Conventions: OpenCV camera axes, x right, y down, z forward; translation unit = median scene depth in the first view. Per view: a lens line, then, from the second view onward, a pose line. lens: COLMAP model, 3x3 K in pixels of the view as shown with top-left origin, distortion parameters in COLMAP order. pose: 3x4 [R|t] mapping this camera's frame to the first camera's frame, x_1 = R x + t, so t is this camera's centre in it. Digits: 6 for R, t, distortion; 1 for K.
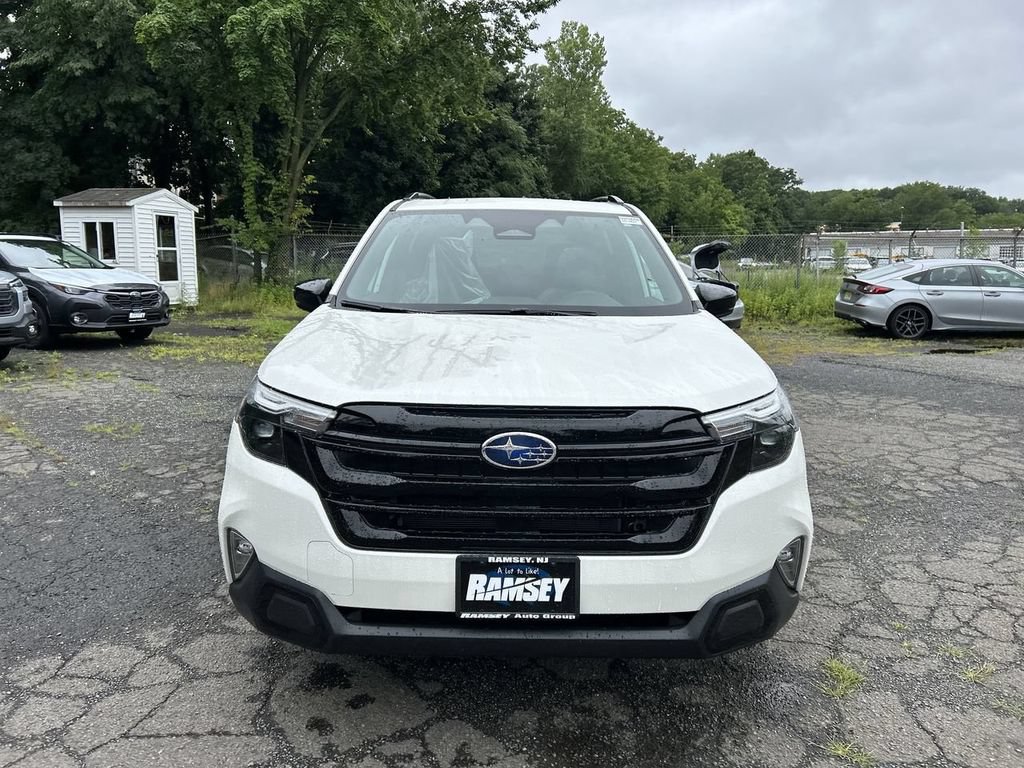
lens RADIAL K [[773.1, 0, 503.2], [0, 773.1, 380.2], [0, 0, 1]] dist [0.046778, -0.059387]
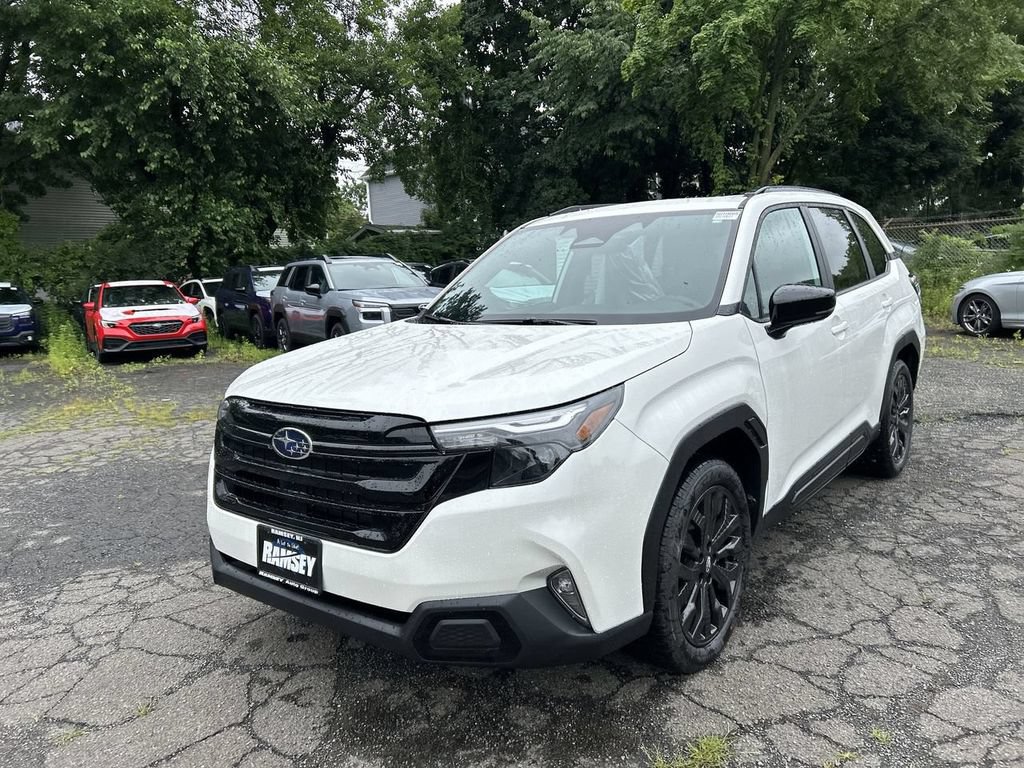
lens RADIAL K [[773.1, 0, 494.2], [0, 773.1, 371.6], [0, 0, 1]] dist [0.046778, -0.059387]
pose [[0.777320, 0.026460, -0.628548, 0.895193], [-0.036487, 0.999329, -0.003054, -0.023507], [0.628046, 0.025308, 0.777764, 0.235360]]
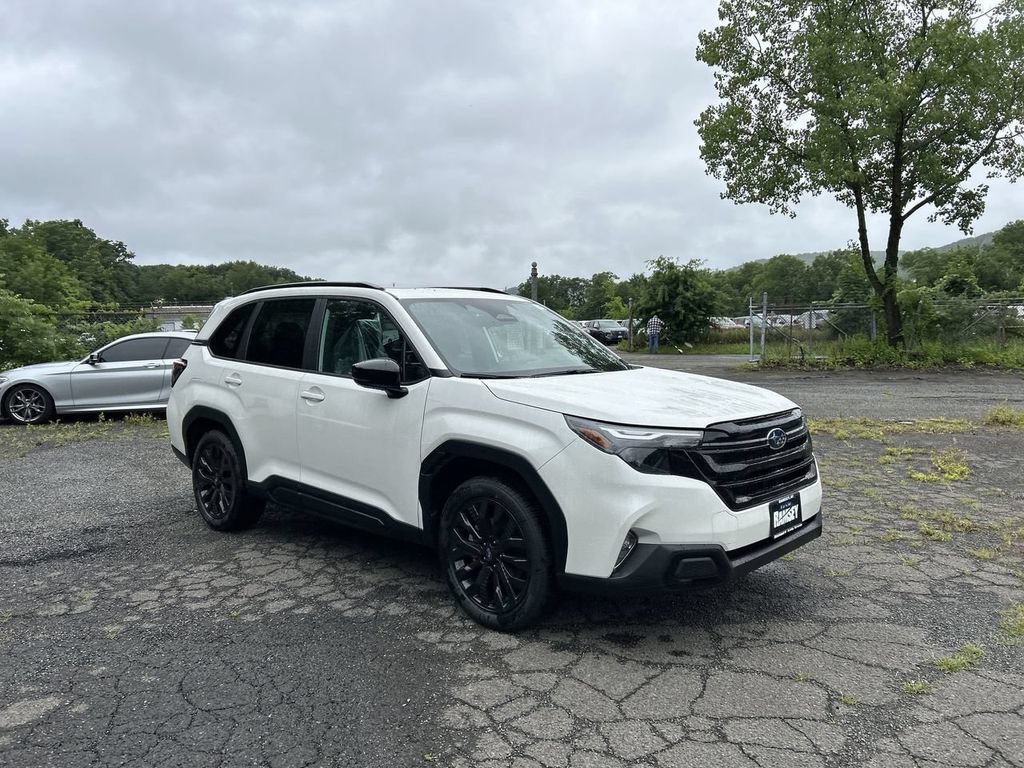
lens RADIAL K [[773.1, 0, 509.2], [0, 773.1, 385.5], [0, 0, 1]] dist [0.046778, -0.059387]
pose [[0.687269, -0.076268, 0.722388, -1.501767], [0.137904, 0.990086, -0.026669, -0.059913], [-0.713193, 0.117949, 0.690973, 0.164196]]
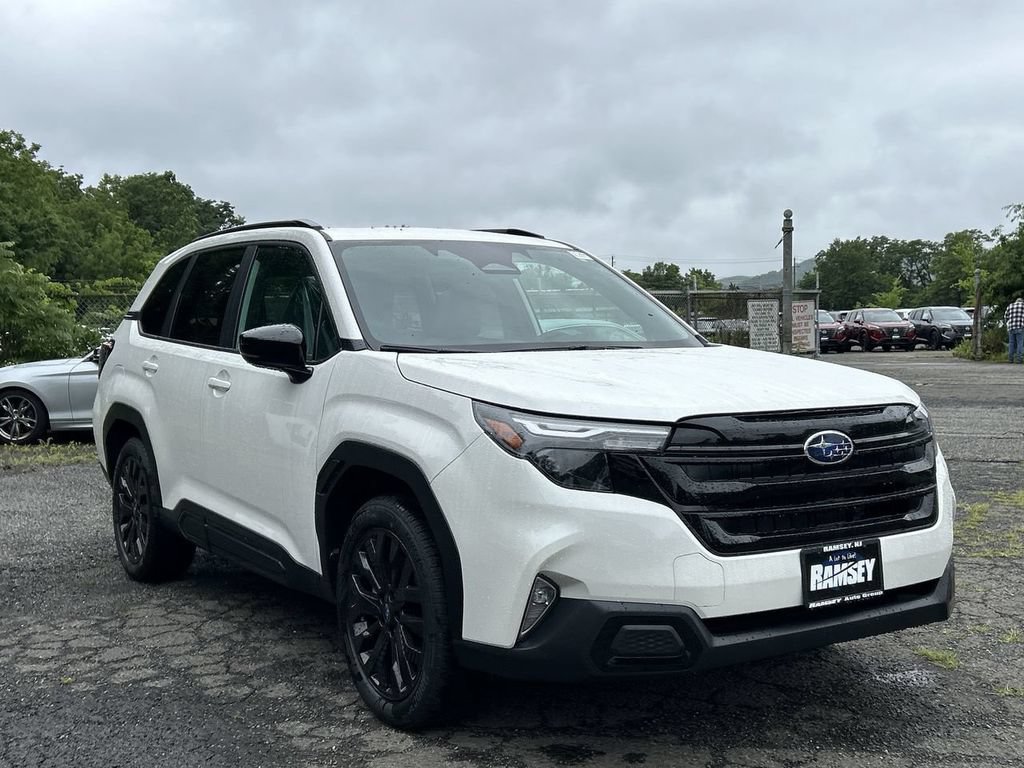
lens RADIAL K [[1215.3, 0, 508.2], [0, 1215.3, 391.3], [0, 0, 1]] dist [0.034185, 0.000000]
pose [[0.838094, -0.050944, 0.543141, -1.151642], [0.109955, 0.990971, -0.076717, 0.083860], [-0.534329, 0.124018, 0.836129, -0.189764]]
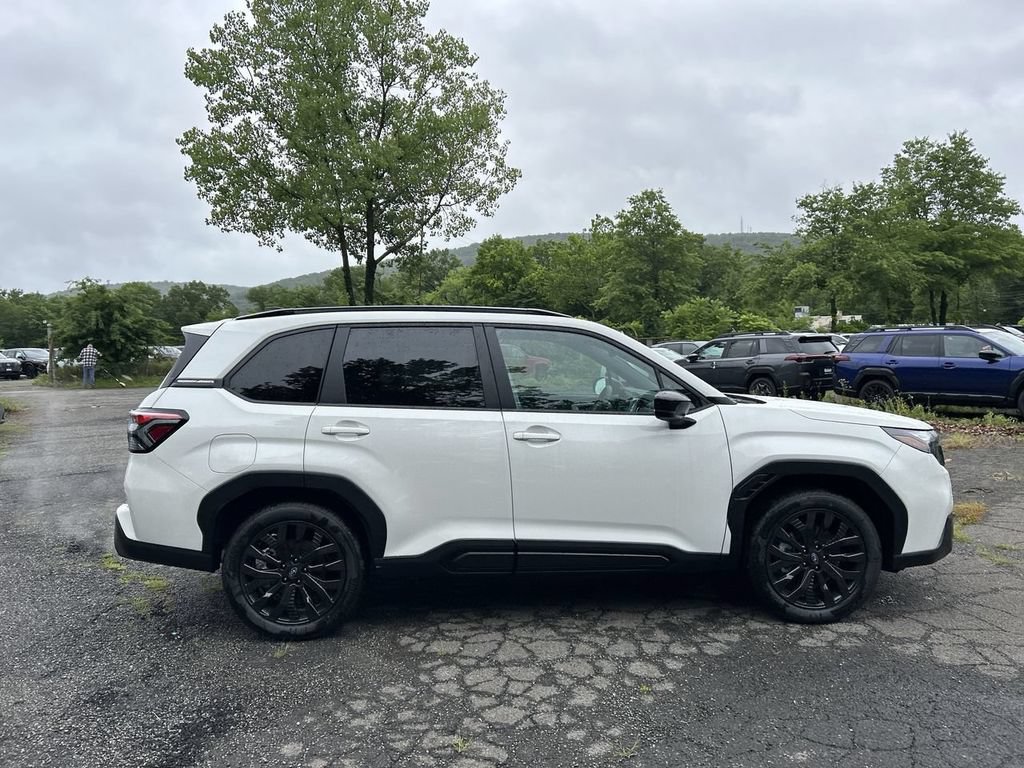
lens RADIAL K [[773.1, 0, 510.4], [0, 773.1, 377.7], [0, 0, 1]] dist [0.046778, -0.059387]
pose [[-0.052154, -0.049790, 0.997397, -2.156111], [0.172865, 0.983229, 0.058122, -0.406549], [-0.983564, 0.175446, -0.042673, 2.064292]]
